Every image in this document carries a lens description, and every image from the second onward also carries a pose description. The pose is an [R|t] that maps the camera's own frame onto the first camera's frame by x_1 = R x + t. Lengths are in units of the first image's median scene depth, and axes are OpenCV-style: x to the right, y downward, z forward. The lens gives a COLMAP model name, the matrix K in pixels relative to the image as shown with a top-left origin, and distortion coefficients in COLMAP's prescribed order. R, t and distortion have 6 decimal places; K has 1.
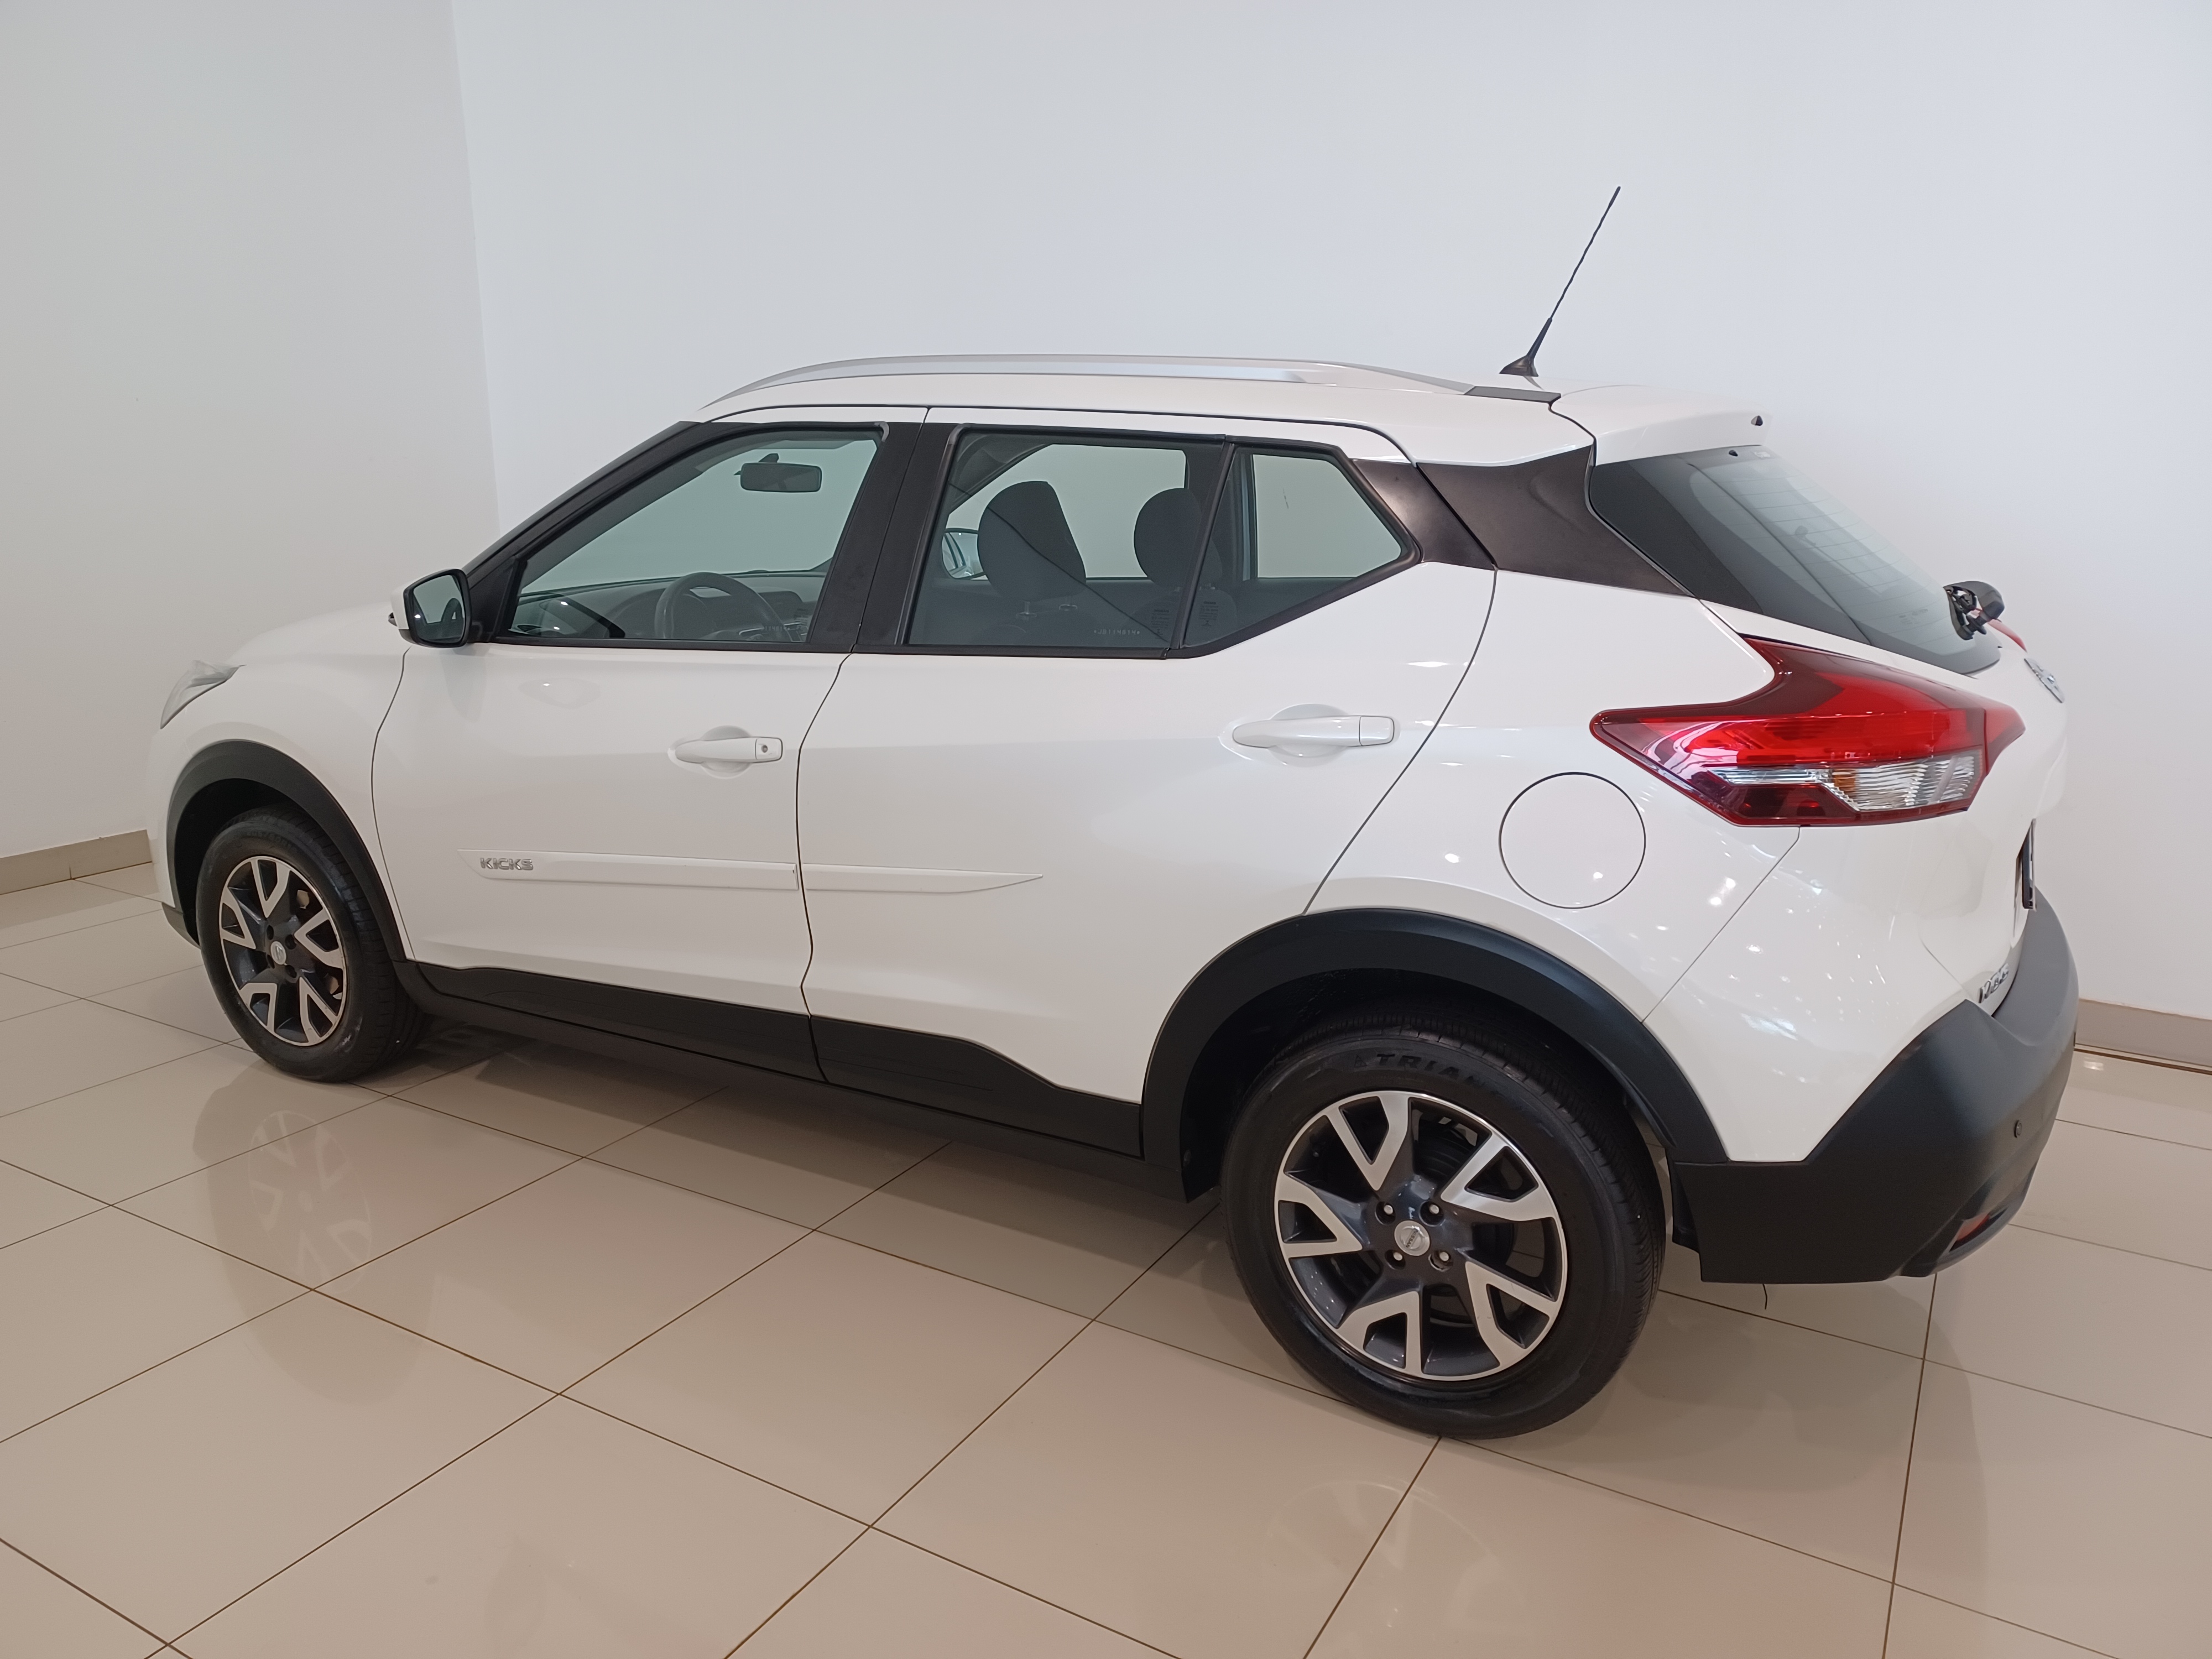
lens RADIAL K [[1594.9, 0, 1103.8], [0, 1594.9, 856.5], [0, 0, 1]] dist [0.088757, -0.000001]
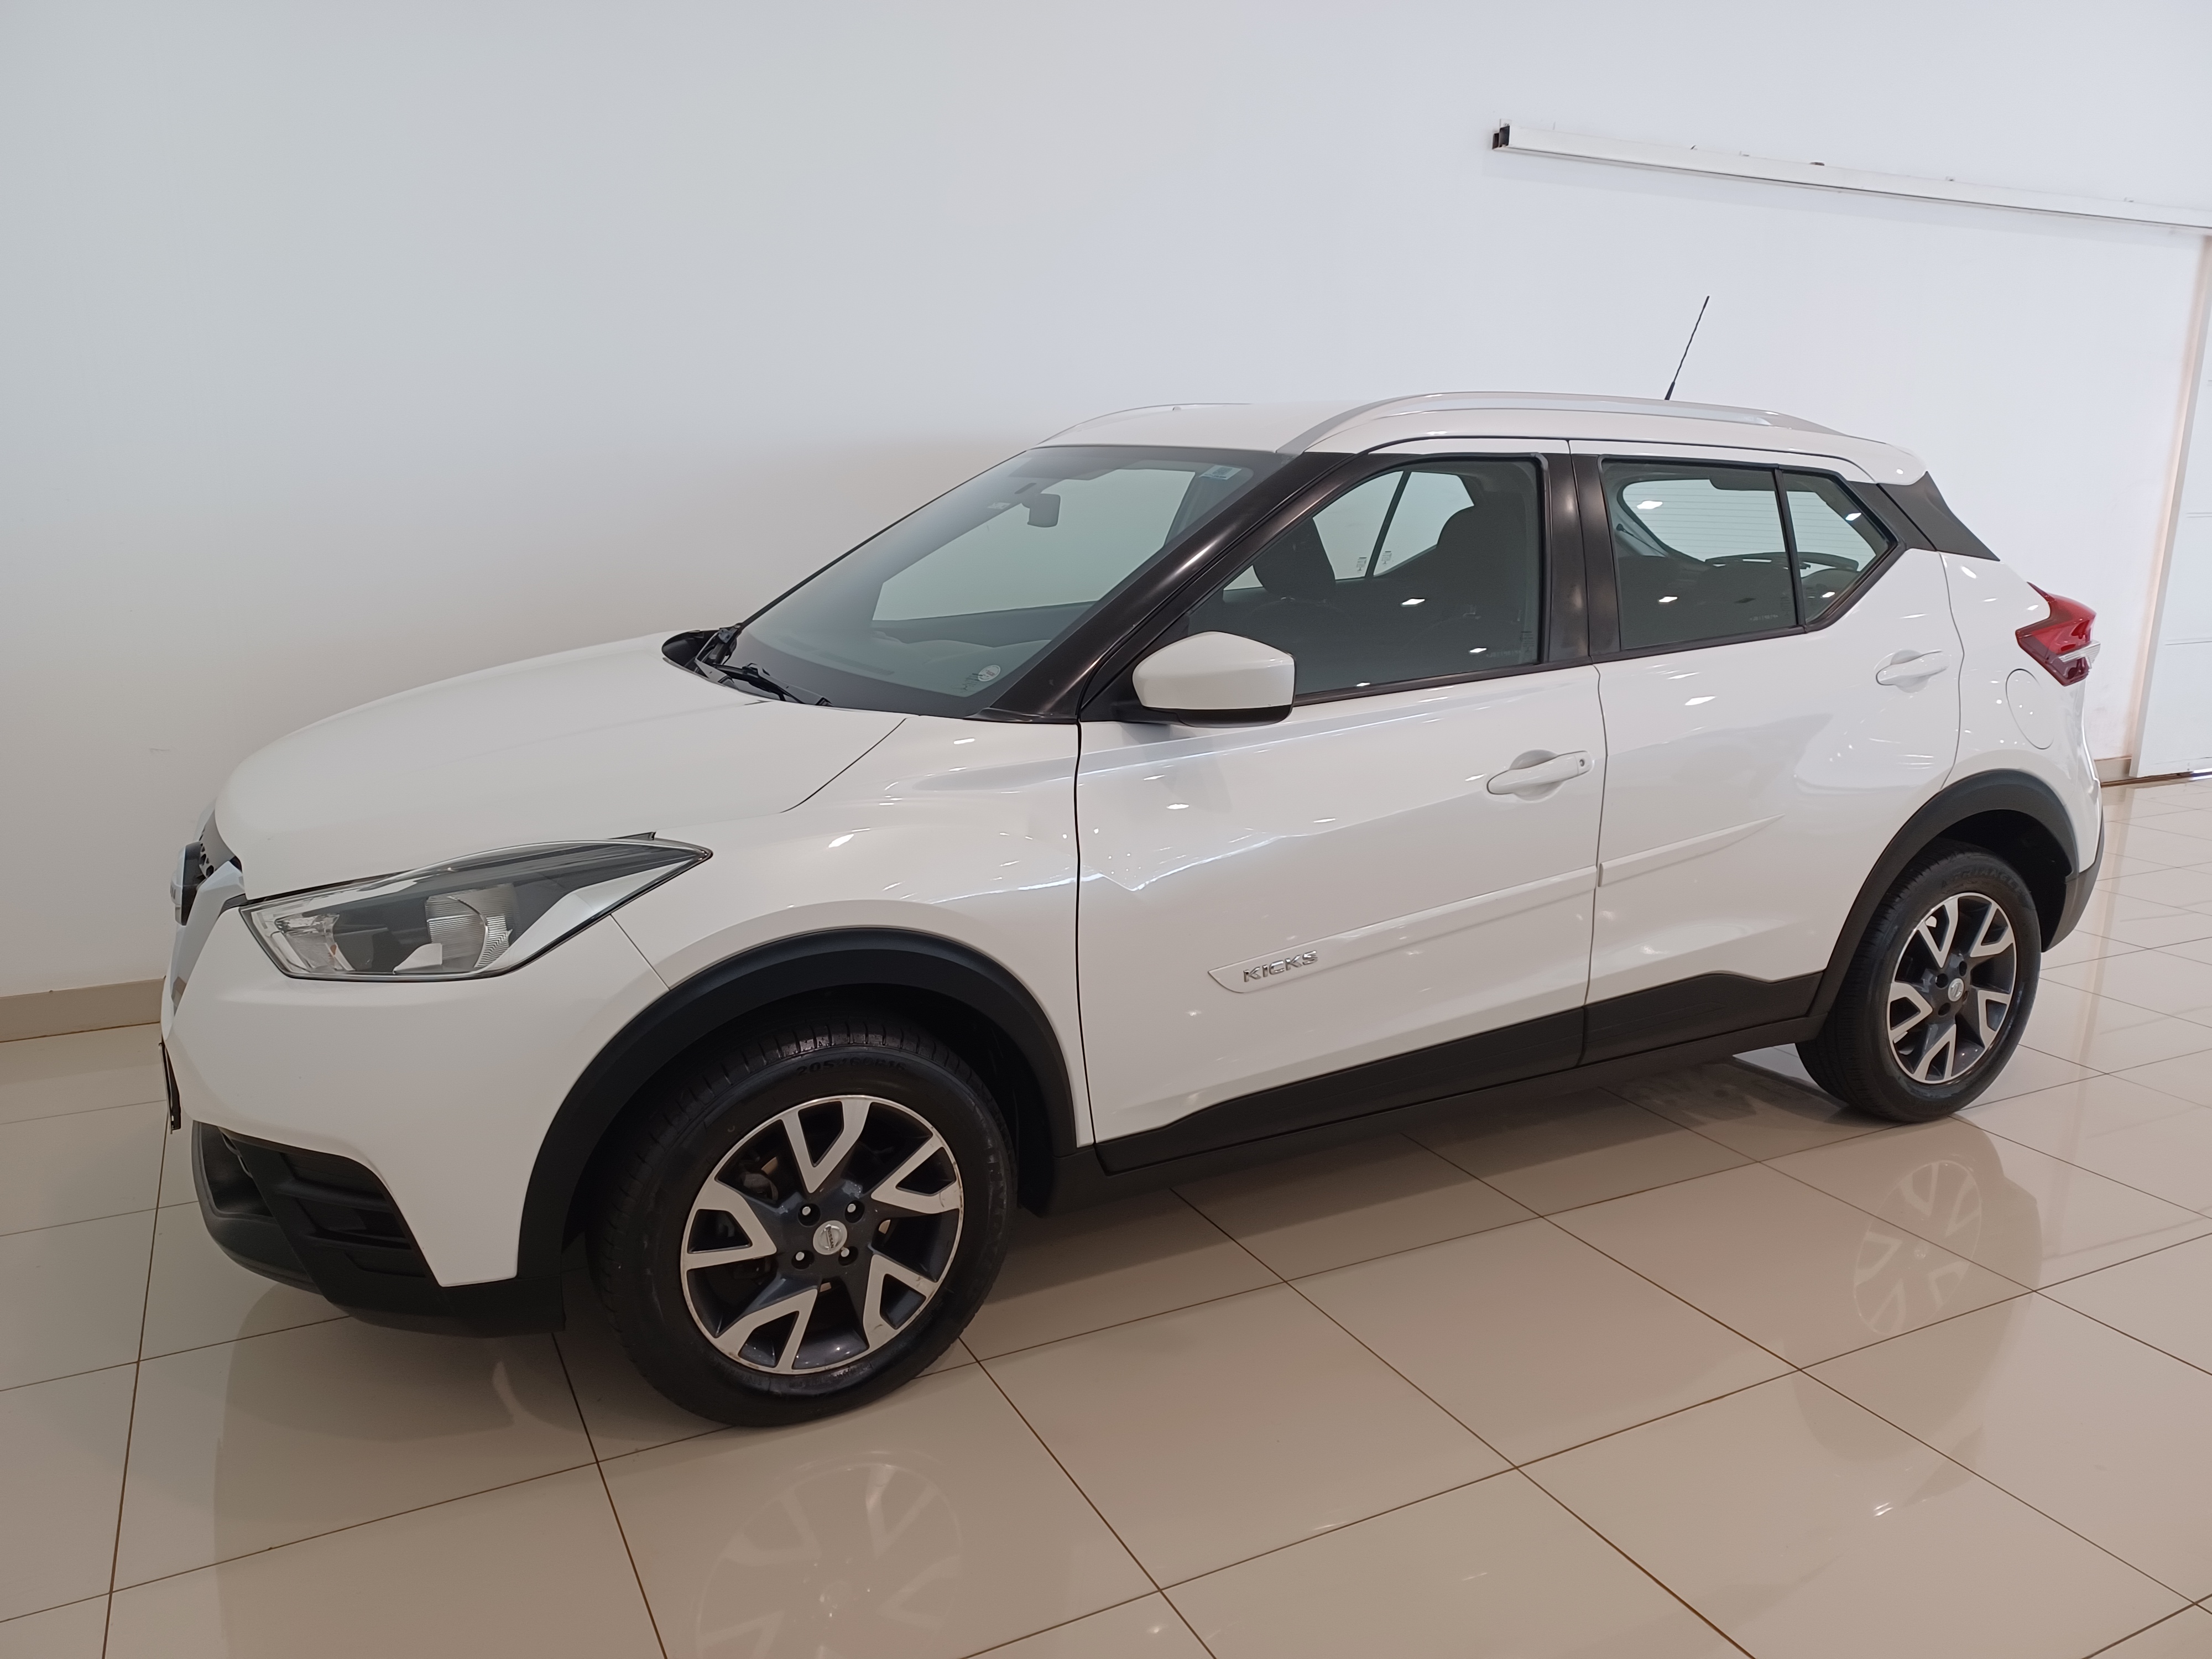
lens RADIAL K [[1572.4, 0, 1106.0], [0, 1572.4, 829.5], [0, 0, 1]] dist [0.048176, -0.004652]
pose [[0.529423, -0.192160, 0.826309, -1.171296], [0.203390, 0.974353, 0.096274, -0.177047], [-0.823616, 0.117094, 0.554928, 0.649938]]
